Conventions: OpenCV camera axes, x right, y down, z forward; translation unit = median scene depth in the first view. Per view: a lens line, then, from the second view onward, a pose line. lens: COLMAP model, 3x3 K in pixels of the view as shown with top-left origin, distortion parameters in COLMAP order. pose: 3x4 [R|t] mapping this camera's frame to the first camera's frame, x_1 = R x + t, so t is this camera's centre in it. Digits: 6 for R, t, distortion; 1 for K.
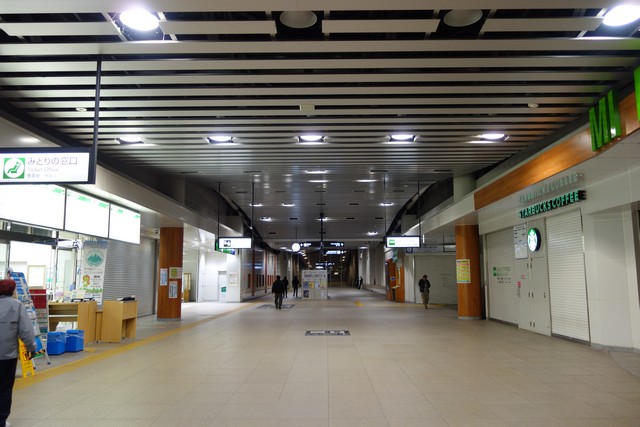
lens RADIAL K [[500.0, 0, 322.1], [0, 500.0, 212.5], [0, 0, 1]] dist [0.003544, -0.005803]
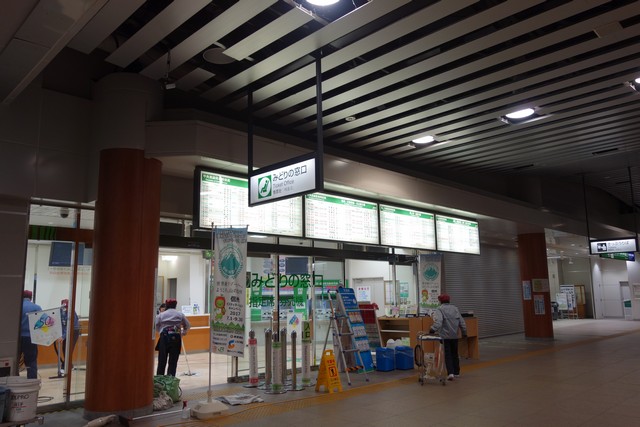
lens RADIAL K [[500.0, 0, 322.1], [0, 500.0, 212.5], [0, 0, 1]] dist [0.003544, -0.005803]
pose [[0.710753, -0.120758, -0.693000, 0.080241], [0.103081, 0.992400, -0.067208, 0.020696], [0.695848, -0.023667, 0.717799, 0.163877]]
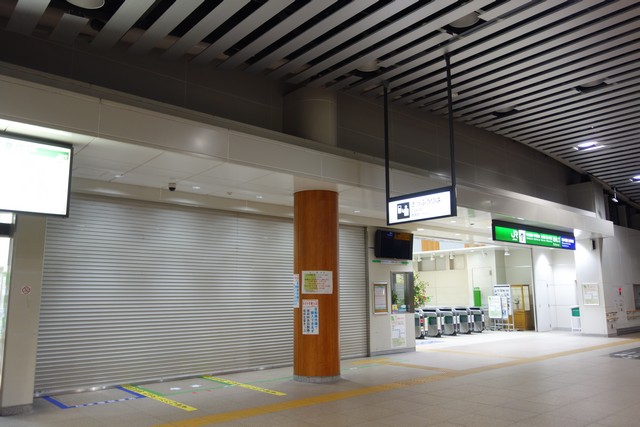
lens RADIAL K [[500.0, 0, 322.1], [0, 500.0, 212.5], [0, 0, 1]] dist [0.003544, -0.005803]
pose [[0.664014, -0.125964, -0.737033, 0.116260], [0.104576, 0.991665, -0.075267, 0.129732], [0.740371, -0.027098, 0.671652, 0.972722]]
